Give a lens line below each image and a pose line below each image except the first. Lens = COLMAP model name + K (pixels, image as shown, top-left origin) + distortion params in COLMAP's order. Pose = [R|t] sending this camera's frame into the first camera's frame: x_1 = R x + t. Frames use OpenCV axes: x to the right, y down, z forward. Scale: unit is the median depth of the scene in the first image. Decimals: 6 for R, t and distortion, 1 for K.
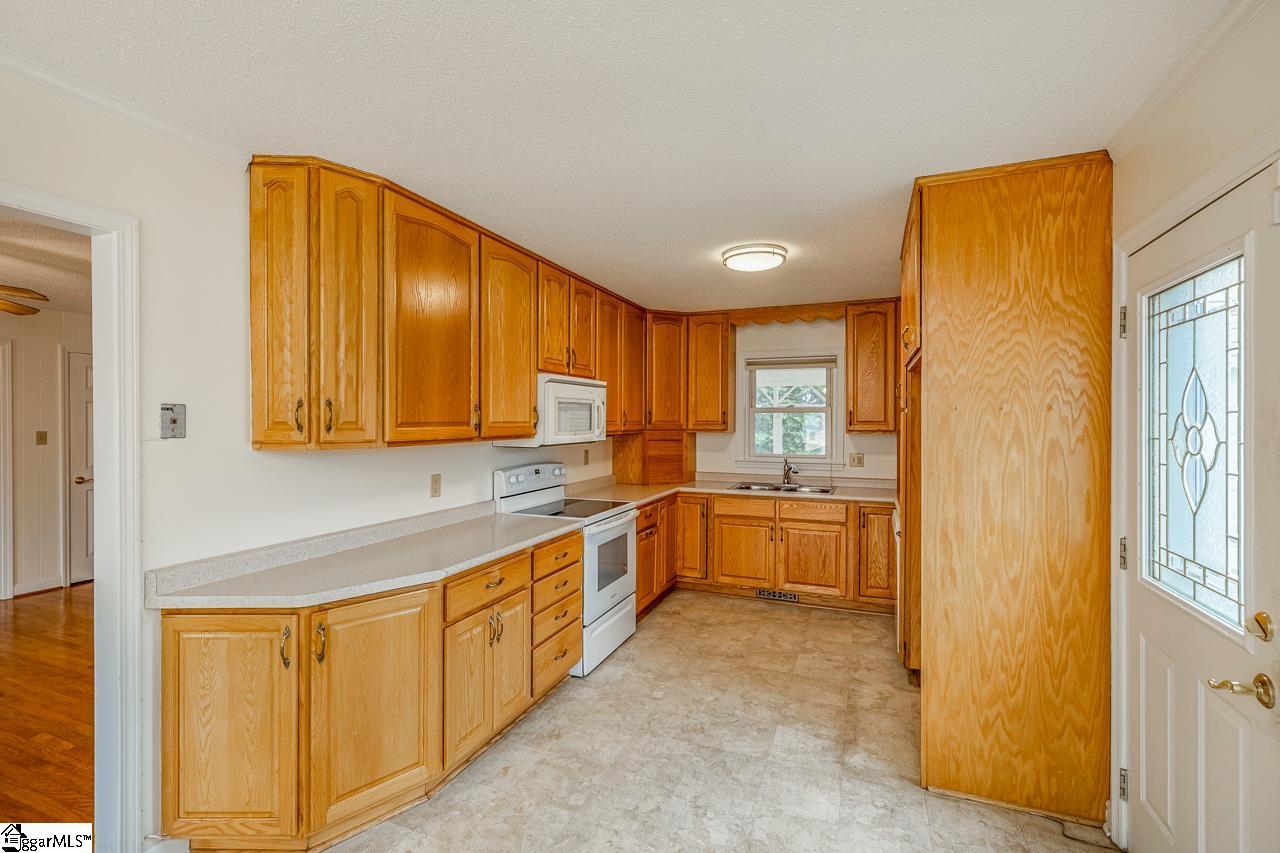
lens RADIAL K [[572.7, 0, 642.4], [0, 572.7, 421.1], [0, 0, 1]] dist [0.001644, 0.000280]
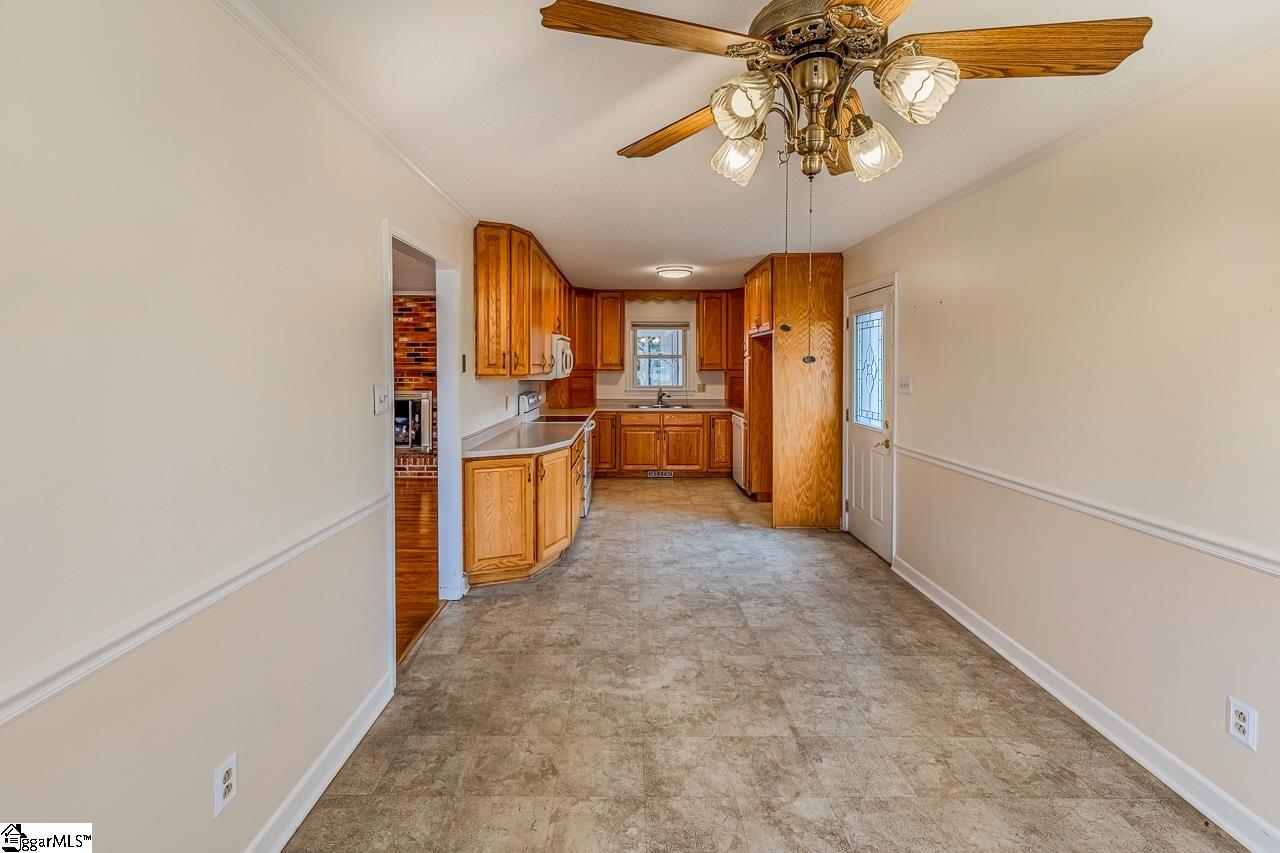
lens RADIAL K [[557.5, 0, 634.3], [0, 557.5, 369.9], [0, 0, 1]] dist [-0.000529, -0.000020]
pose [[0.927815, -0.005411, 0.373001, -0.727418], [0.001977, 0.999952, 0.009587, 0.003826], [-0.373035, -0.008157, 0.927781, -0.712482]]
